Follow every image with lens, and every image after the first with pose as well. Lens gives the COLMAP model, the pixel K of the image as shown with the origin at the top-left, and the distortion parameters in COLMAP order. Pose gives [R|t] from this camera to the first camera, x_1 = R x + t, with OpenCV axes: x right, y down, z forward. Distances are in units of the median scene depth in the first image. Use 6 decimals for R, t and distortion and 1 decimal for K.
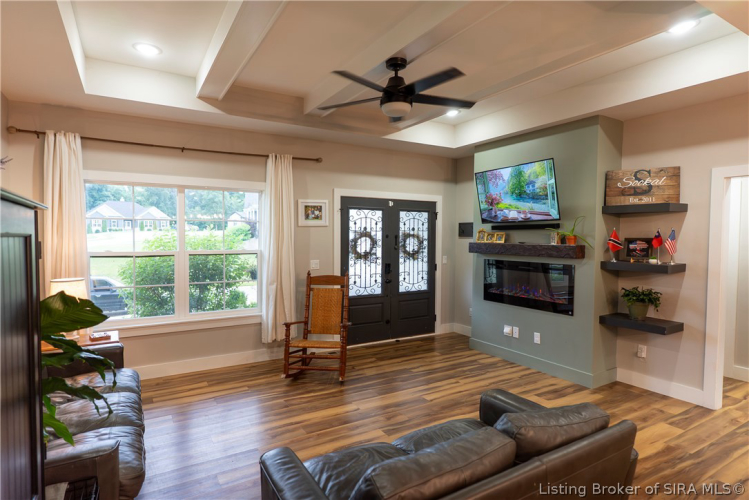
lens RADIAL K [[410.7, 0, 377.9], [0, 410.7, 250.4], [0, 0, 1]] dist [-0.004248, 0.000297]
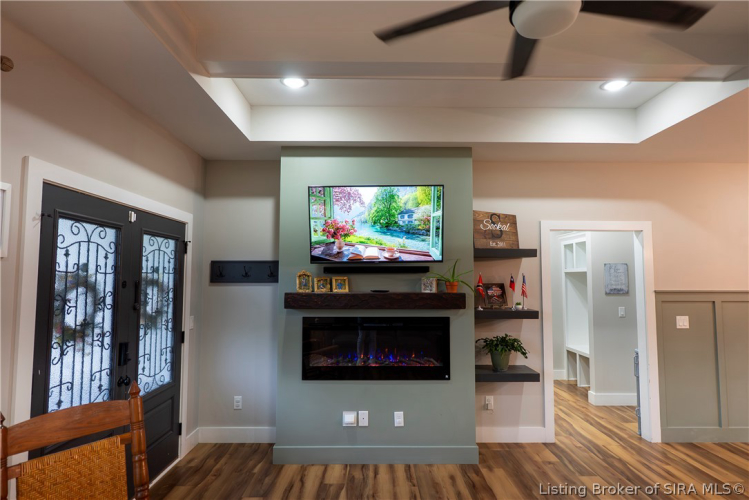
lens RADIAL K [[410.7, 0, 377.9], [0, 410.7, 250.4], [0, 0, 1]] dist [-0.004248, 0.000297]
pose [[0.514673, 0.054222, 0.855670, -0.276184], [0.031920, 0.996095, -0.082319, -0.030213], [-0.856792, 0.069680, 0.510933, 0.606542]]
